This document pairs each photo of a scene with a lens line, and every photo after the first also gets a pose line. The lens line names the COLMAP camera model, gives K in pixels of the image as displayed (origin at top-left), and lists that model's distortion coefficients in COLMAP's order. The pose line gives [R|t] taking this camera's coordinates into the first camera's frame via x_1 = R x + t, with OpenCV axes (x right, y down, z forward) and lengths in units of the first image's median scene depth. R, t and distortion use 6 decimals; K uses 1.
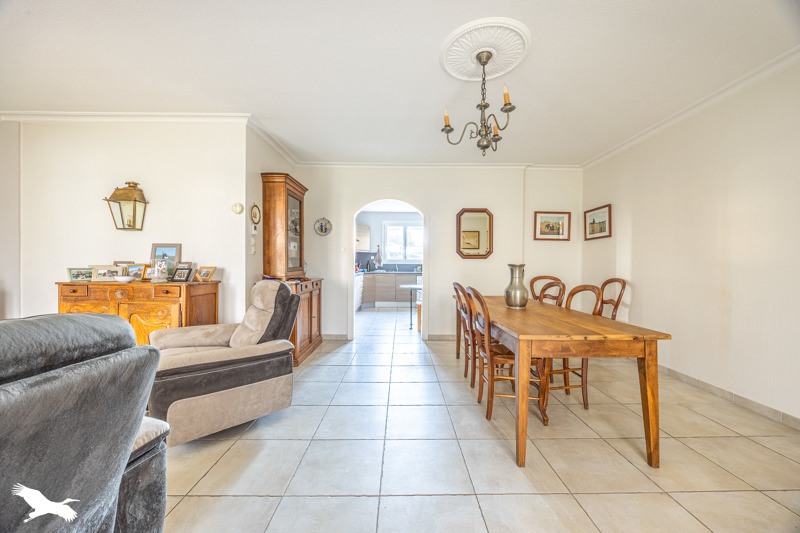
lens RADIAL K [[309.0, 0, 401.0], [0, 309.0, 266.8], [0, 0, 1]] dist [0.000142, 0.000030]
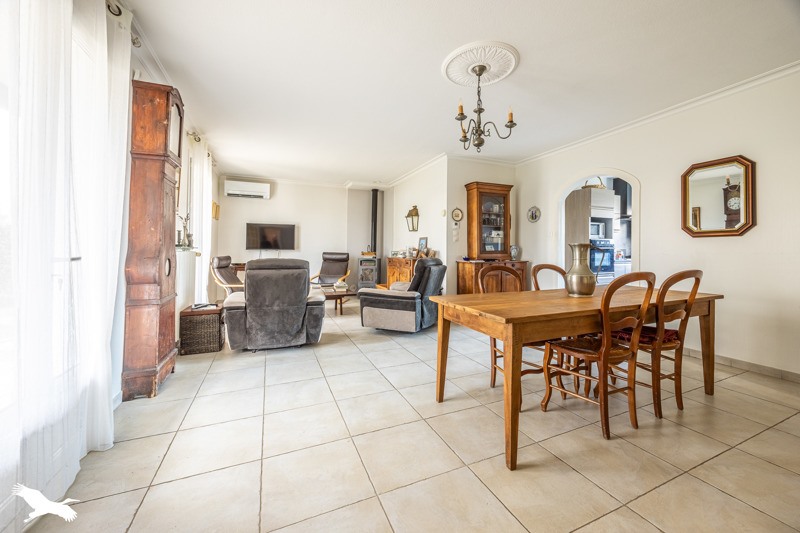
lens RADIAL K [[309.0, 0, 402.3], [0, 309.0, 249.4], [0, 0, 1]] dist [0.000142, 0.000030]
pose [[0.378883, -0.008304, -0.925407, 0.608606], [-0.005603, 0.999921, -0.011267, 0.011477], [0.925428, 0.009454, 0.378806, 0.146645]]
